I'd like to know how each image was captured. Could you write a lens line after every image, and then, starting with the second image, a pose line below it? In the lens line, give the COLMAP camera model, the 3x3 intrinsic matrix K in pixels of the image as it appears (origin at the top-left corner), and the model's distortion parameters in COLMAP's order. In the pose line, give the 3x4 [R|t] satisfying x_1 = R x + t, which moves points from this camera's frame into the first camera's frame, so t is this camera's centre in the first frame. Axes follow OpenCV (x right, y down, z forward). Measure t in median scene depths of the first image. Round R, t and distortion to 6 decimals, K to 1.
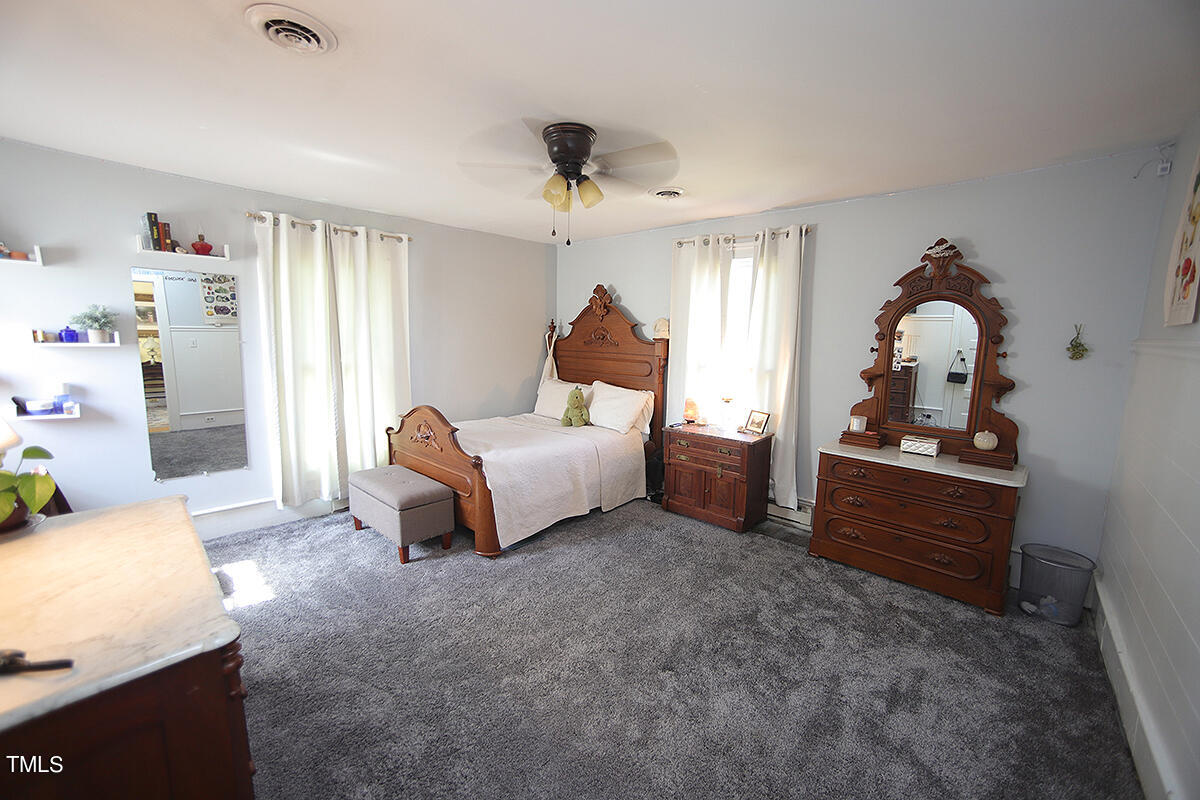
lens RADIAL K [[482.6, 0, 598.3], [0, 482.6, 399.8], [0, 0, 1]] dist [-0.059637, 0.027611]
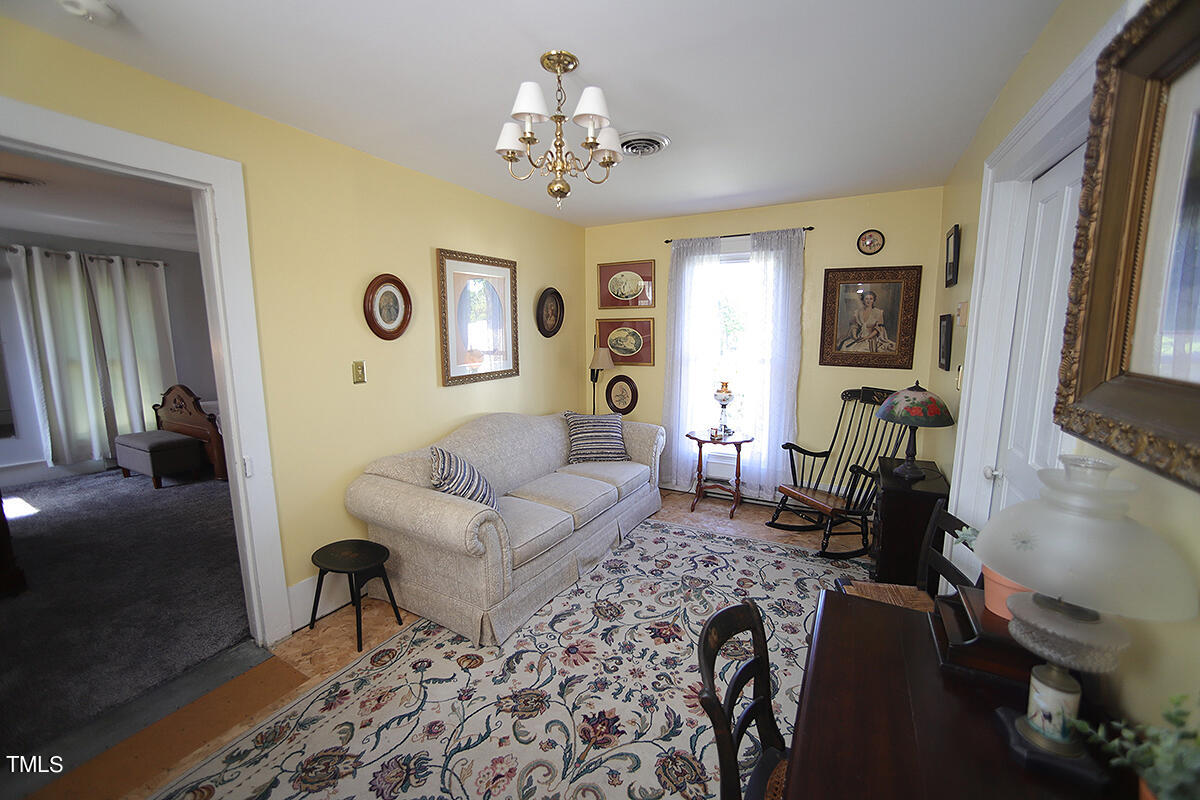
lens RADIAL K [[482.6, 0, 598.3], [0, 482.6, 399.8], [0, 0, 1]] dist [-0.059637, 0.027611]
pose [[0.971010, -0.054944, 0.232638, 0.533746], [0.053496, 0.998489, 0.012534, 0.106467], [-0.232976, 0.000274, 0.972483, -0.654658]]
